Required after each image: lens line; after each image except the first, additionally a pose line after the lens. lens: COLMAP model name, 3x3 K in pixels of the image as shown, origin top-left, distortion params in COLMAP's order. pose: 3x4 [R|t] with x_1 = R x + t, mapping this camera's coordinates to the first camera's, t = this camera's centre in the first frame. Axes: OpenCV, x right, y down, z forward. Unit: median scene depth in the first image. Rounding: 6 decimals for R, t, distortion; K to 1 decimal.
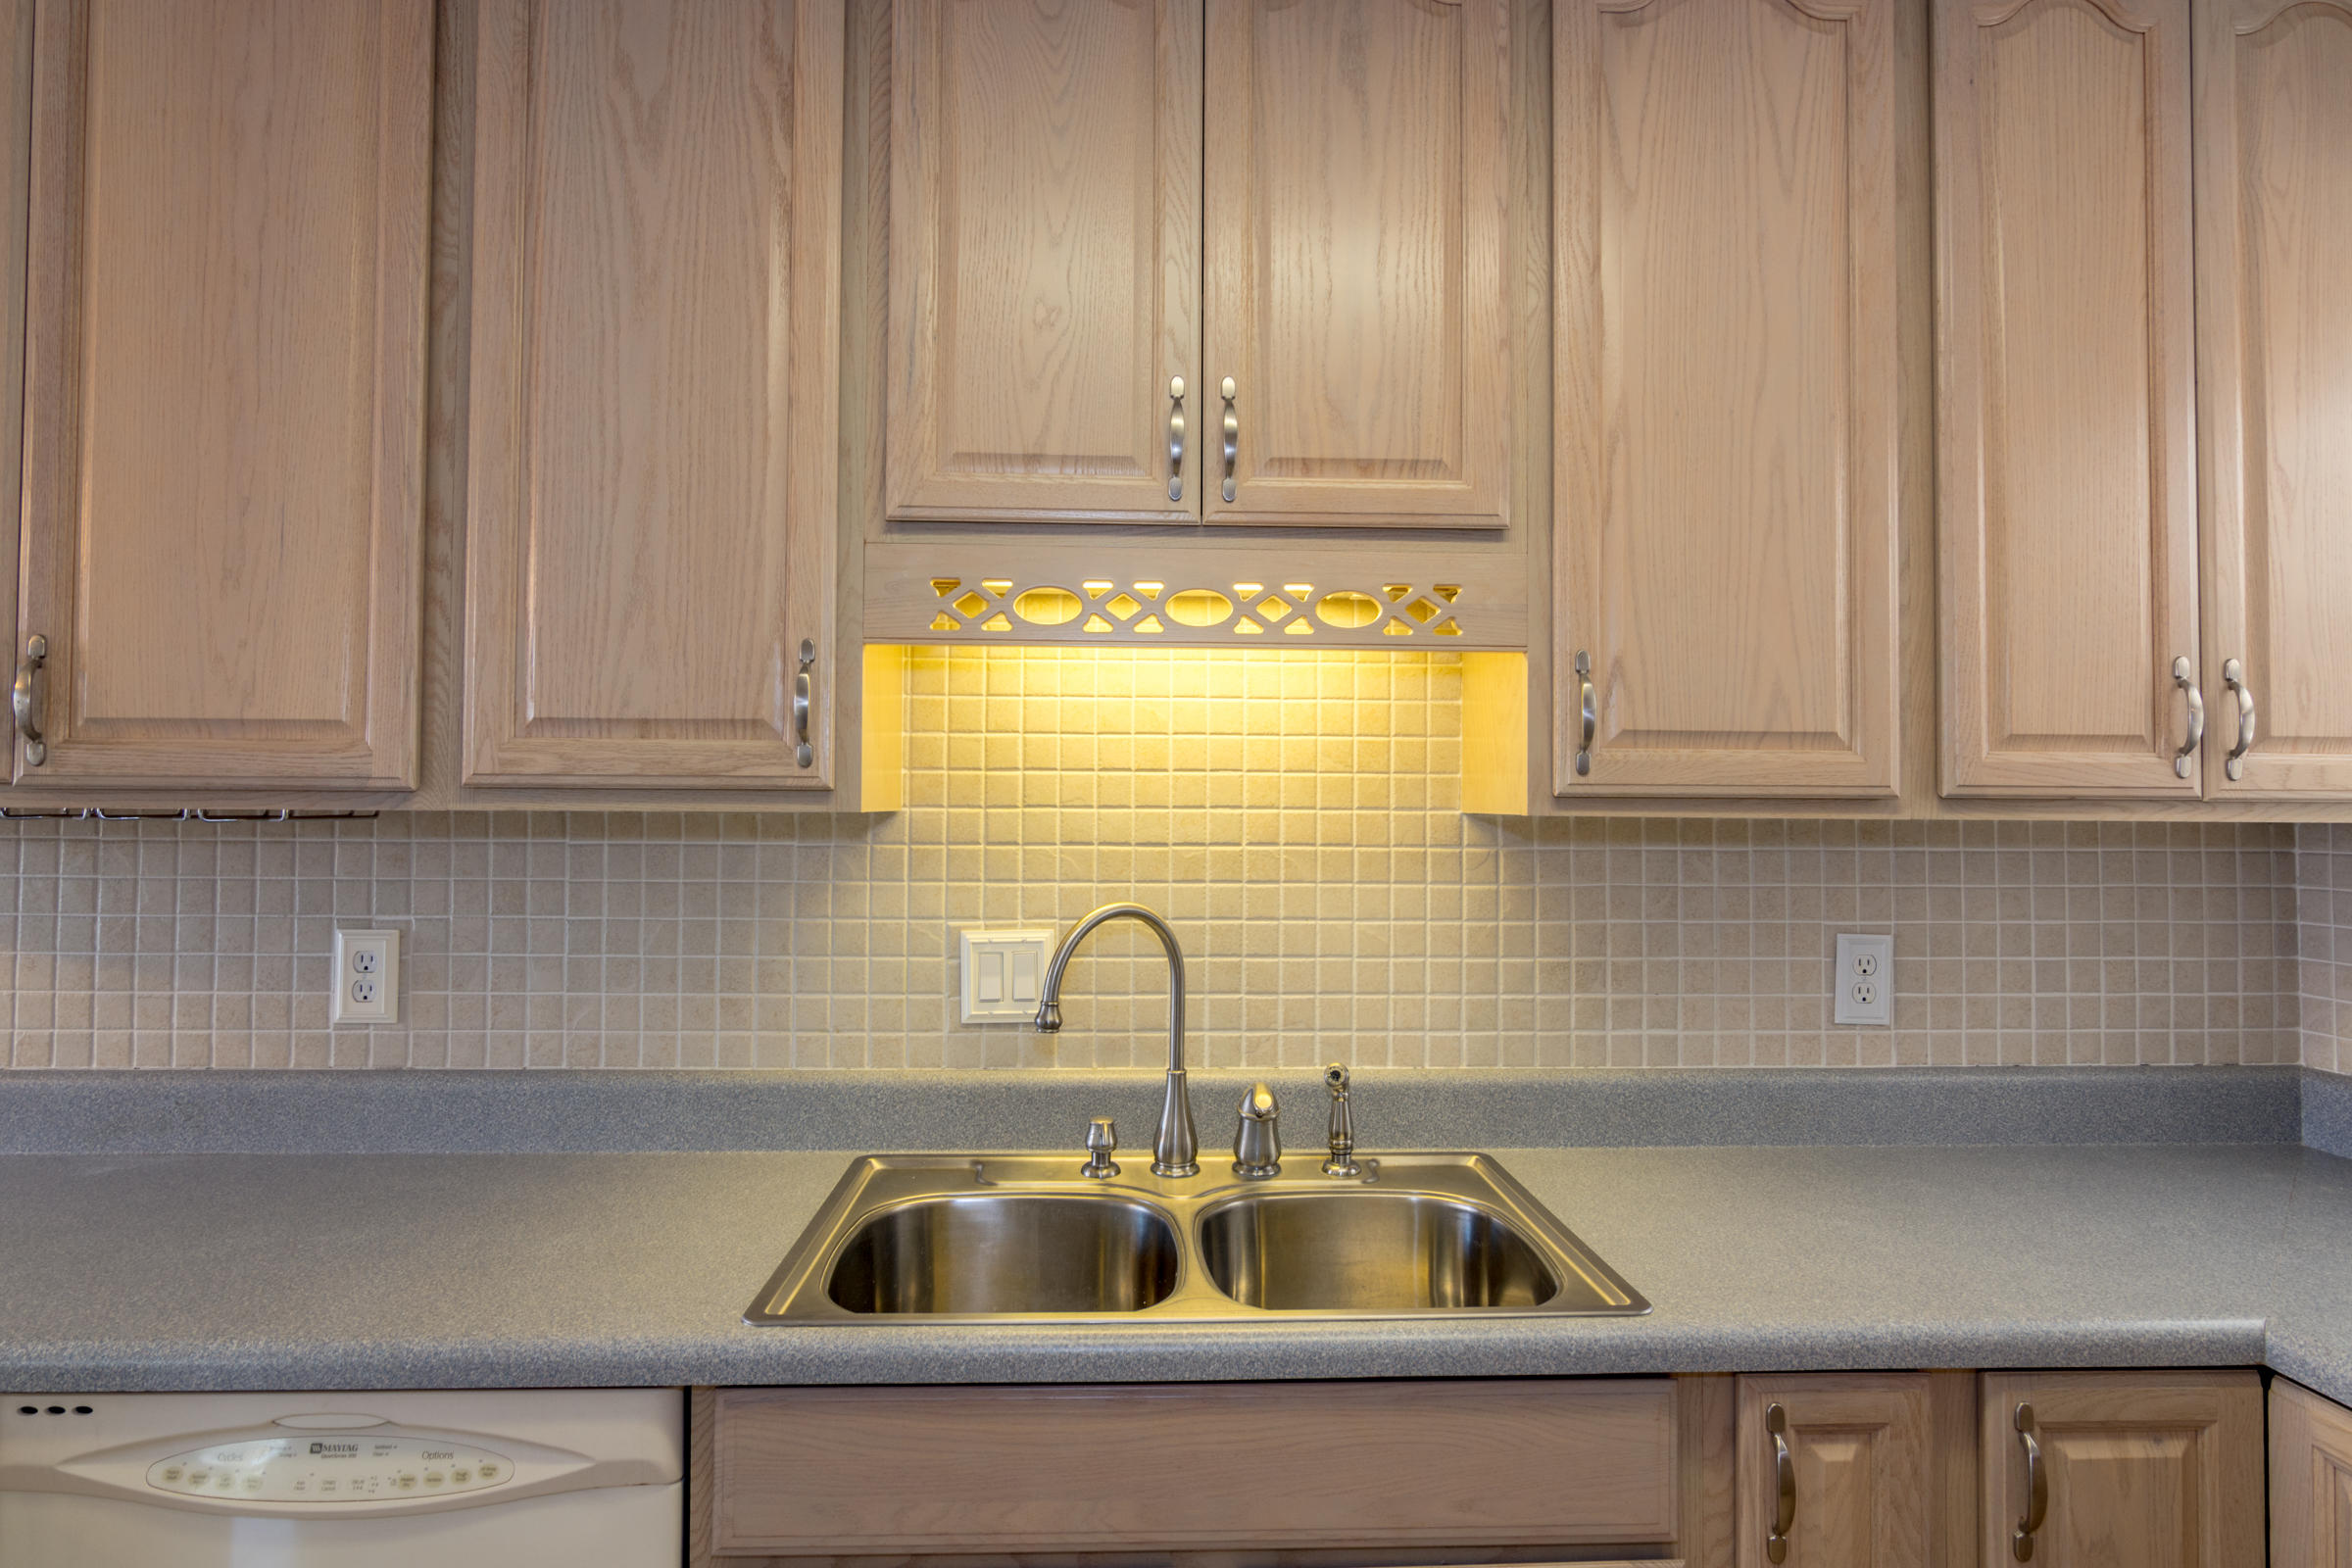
lens RADIAL K [[1298.5, 0, 1176.1], [0, 1298.5, 780.3], [0, 0, 1]] dist [-0.002662, -0.000878]
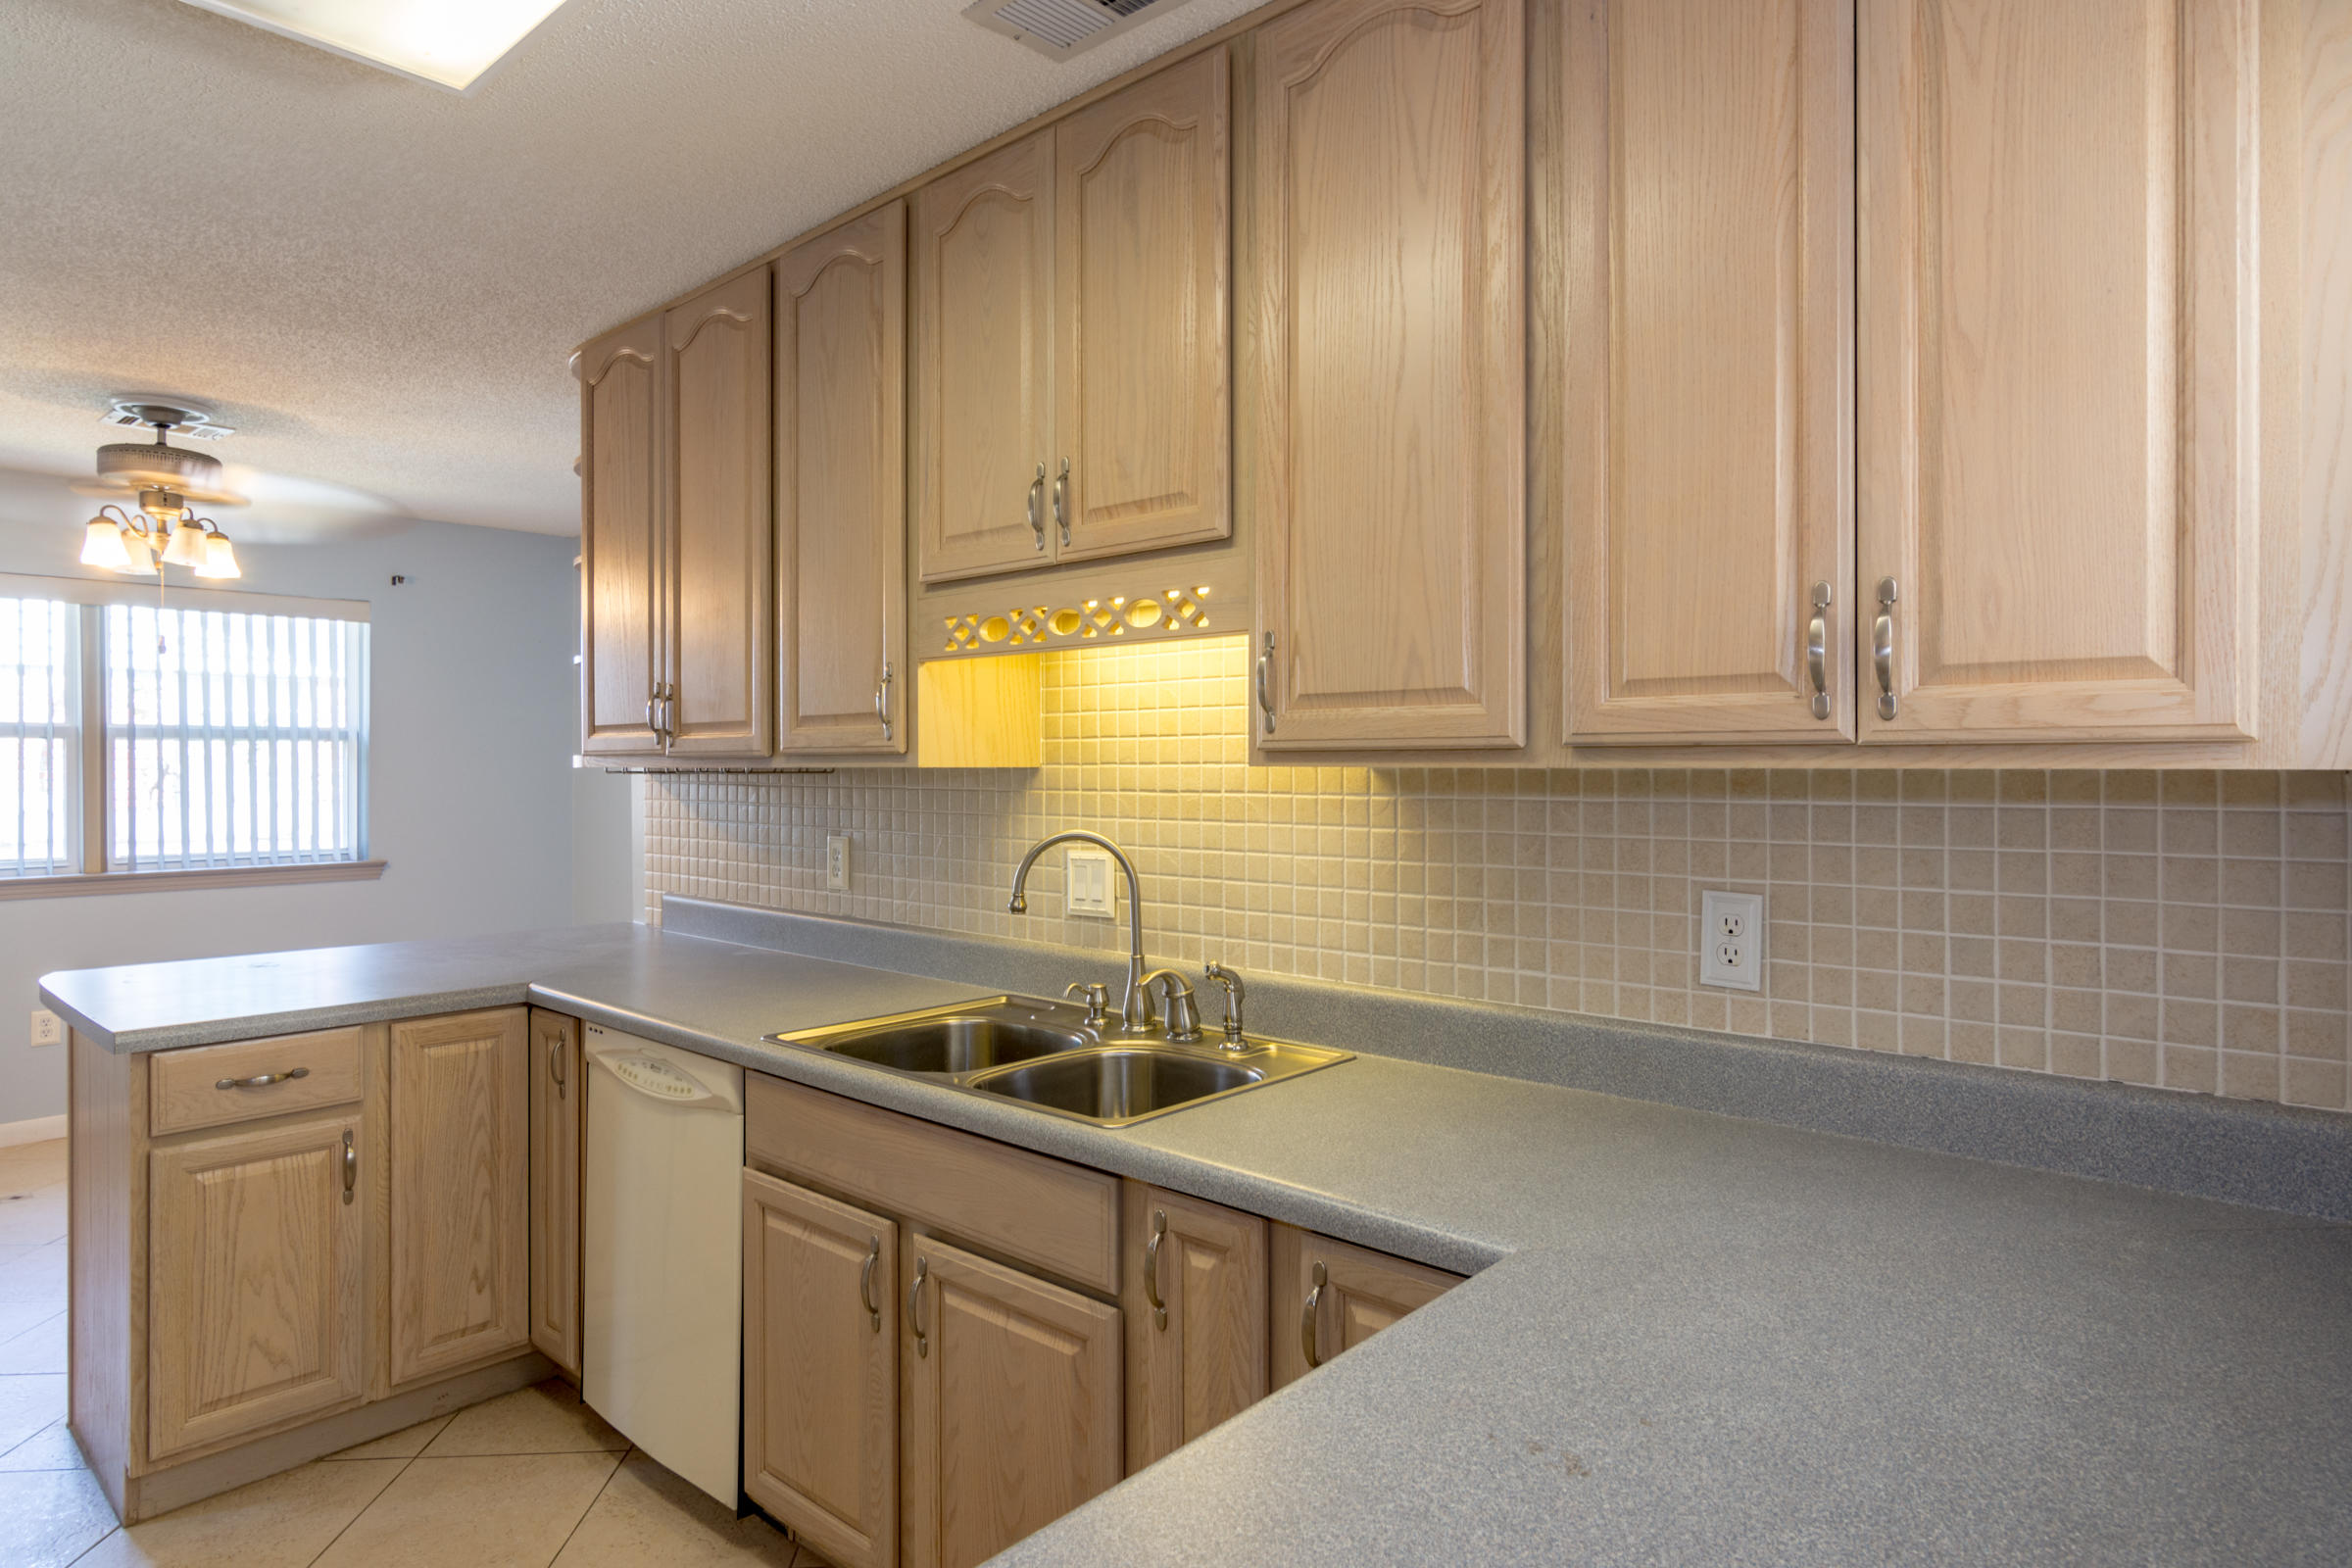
lens RADIAL K [[1298.5, 0, 1176.1], [0, 1298.5, 780.3], [0, 0, 1]] dist [-0.002662, -0.000878]
pose [[0.718925, 0.000273, -0.695088, 0.899324], [0.017772, 0.999666, 0.018774, 0.013109], [0.694861, -0.025850, 0.718680, 0.049019]]
